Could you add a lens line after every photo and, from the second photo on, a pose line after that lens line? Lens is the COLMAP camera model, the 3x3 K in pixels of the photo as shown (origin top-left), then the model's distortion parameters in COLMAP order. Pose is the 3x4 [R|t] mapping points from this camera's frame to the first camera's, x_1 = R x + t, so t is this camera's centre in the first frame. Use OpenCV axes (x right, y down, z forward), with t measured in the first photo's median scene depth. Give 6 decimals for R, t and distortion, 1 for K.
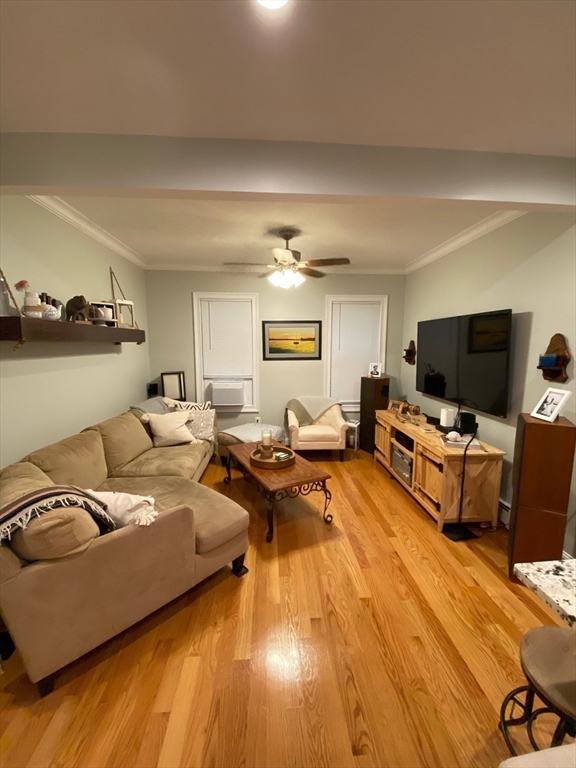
lens RADIAL K [[311.4, 0, 289.4], [0, 311.4, 381.8], [0, 0, 1]] dist [0.050555, -0.036410]
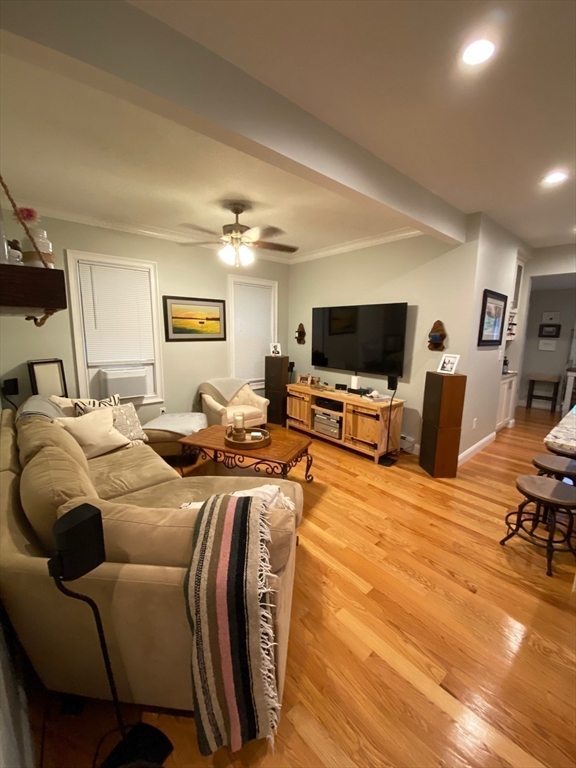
lens RADIAL K [[311.4, 0, 289.4], [0, 311.4, 381.8], [0, 0, 1]] dist [0.050555, -0.036410]
pose [[0.793740, -0.091937, 0.601268, -0.404656], [0.058652, 0.995473, 0.074786, -0.003095], [-0.605422, -0.024095, 0.795540, 0.100878]]
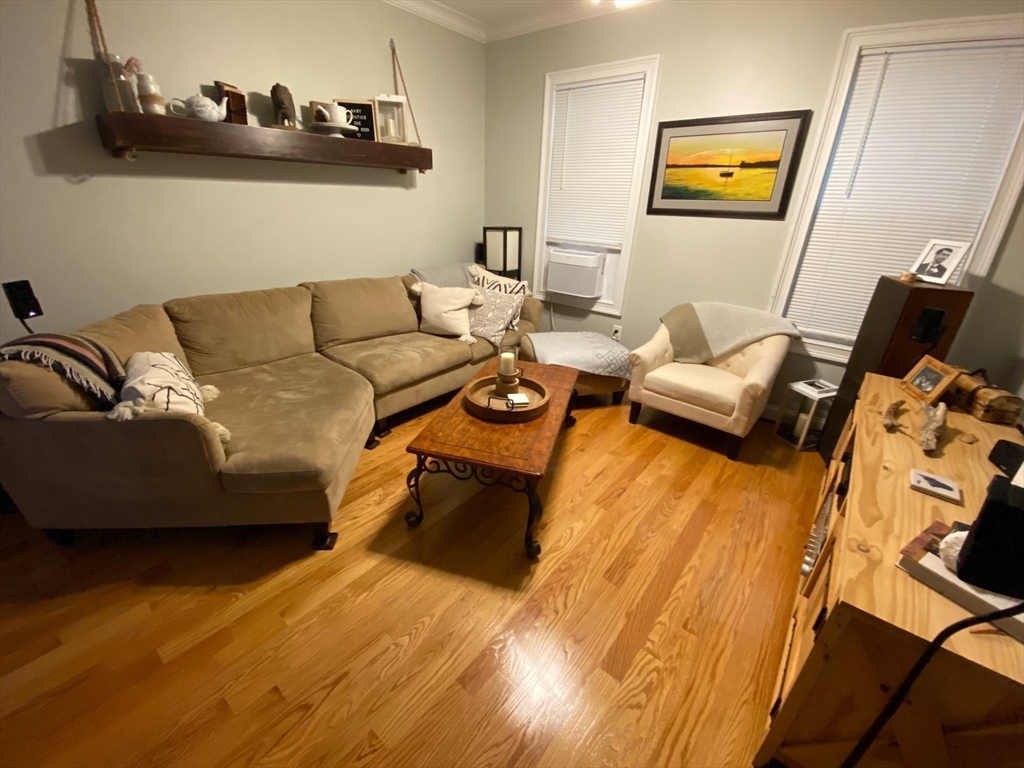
lens RADIAL K [[416.3, 0, 504.7], [0, 416.3, 383.1], [0, 0, 1]] dist [0.024098, -0.021845]
pose [[0.720396, 0.299749, -0.625444, 0.288897], [-0.111438, 0.940093, 0.322191, -0.006517], [0.684552, -0.162407, 0.710642, 0.379065]]
